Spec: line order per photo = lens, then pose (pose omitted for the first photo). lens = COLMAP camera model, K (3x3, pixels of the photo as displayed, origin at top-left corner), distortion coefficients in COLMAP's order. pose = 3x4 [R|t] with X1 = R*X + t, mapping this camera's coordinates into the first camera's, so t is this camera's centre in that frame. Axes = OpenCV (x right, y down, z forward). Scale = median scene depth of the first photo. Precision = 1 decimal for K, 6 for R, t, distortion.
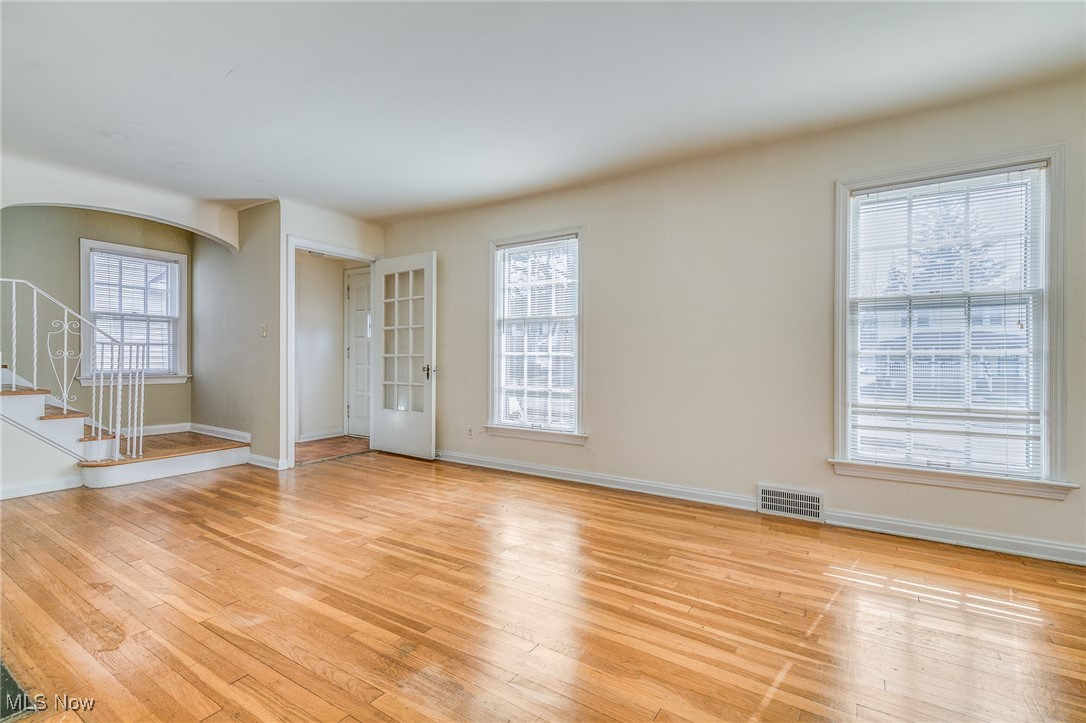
lens RADIAL K [[487.1, 0, 560.9], [0, 487.1, 359.5], [0, 0, 1]] dist [0.007096, -0.001558]
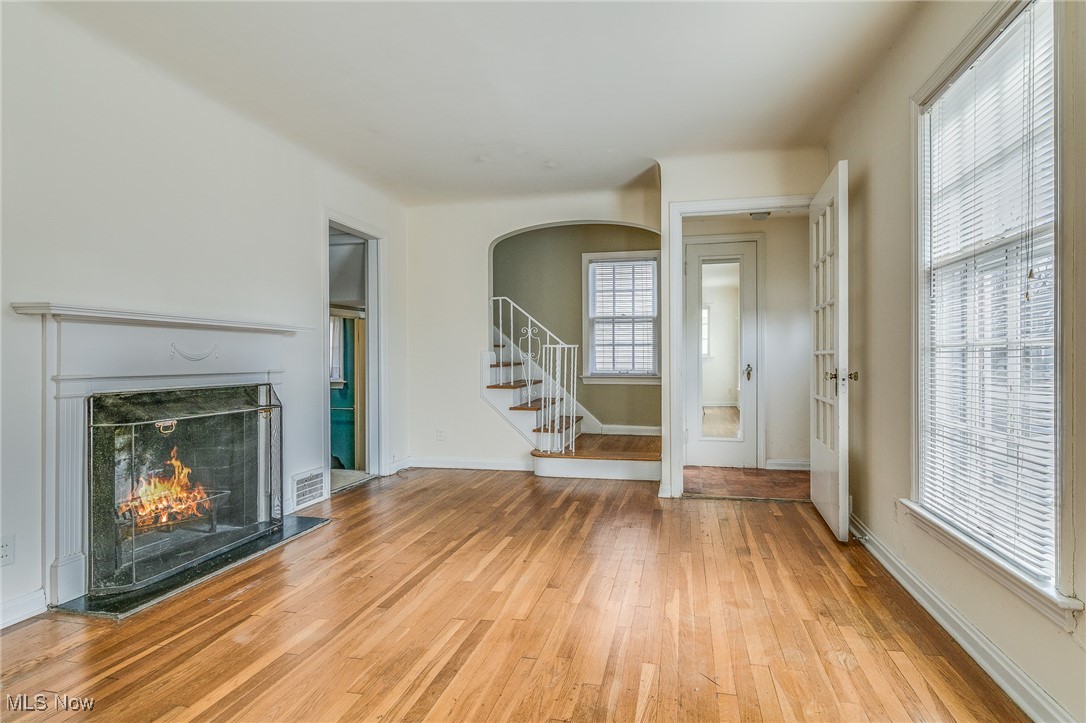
lens RADIAL K [[578.4, 0, 542.8], [0, 578.4, 352.6], [0, 0, 1]] dist [0.000634, -0.004158]
pose [[0.315259, -0.016428, -0.948864, 0.328449], [0.003531, 0.999864, -0.016138, 0.004097], [0.948999, 0.001737, 0.315274, 0.635163]]
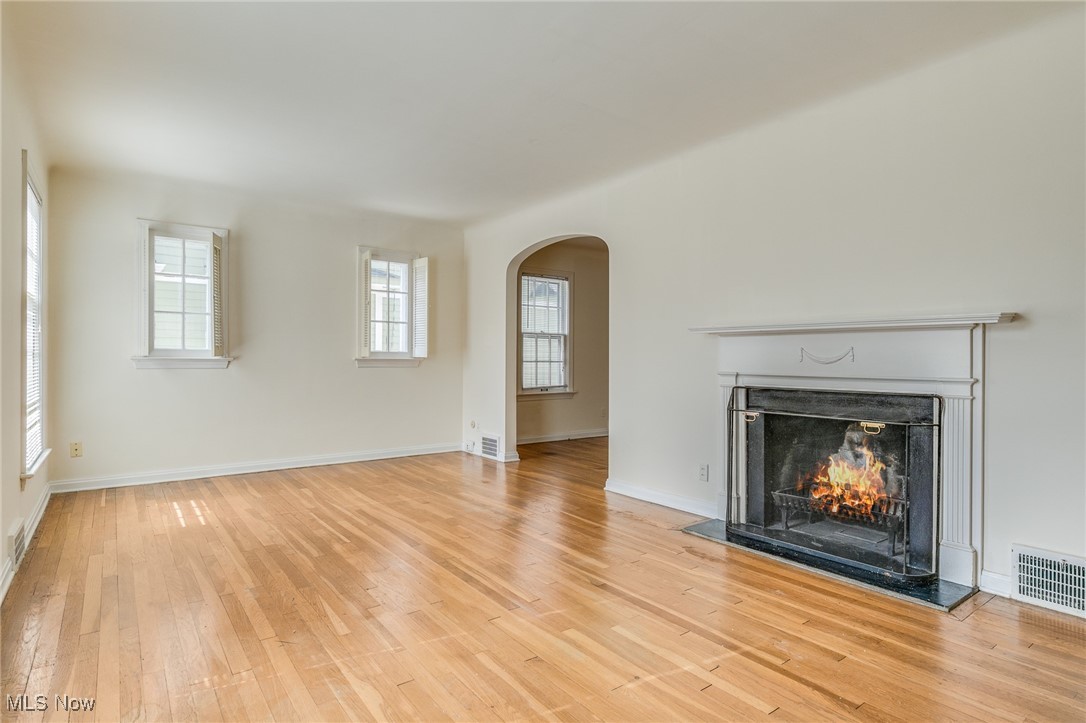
lens RADIAL K [[578.4, 0, 552.5], [0, 578.4, 339.5], [0, 0, 1]] dist [0.000634, -0.004158]
pose [[-0.932183, 0.004177, 0.361963, -0.572499], [-0.007486, 0.999497, -0.030814, -0.004704], [-0.361910, -0.031434, -0.931683, 1.388895]]
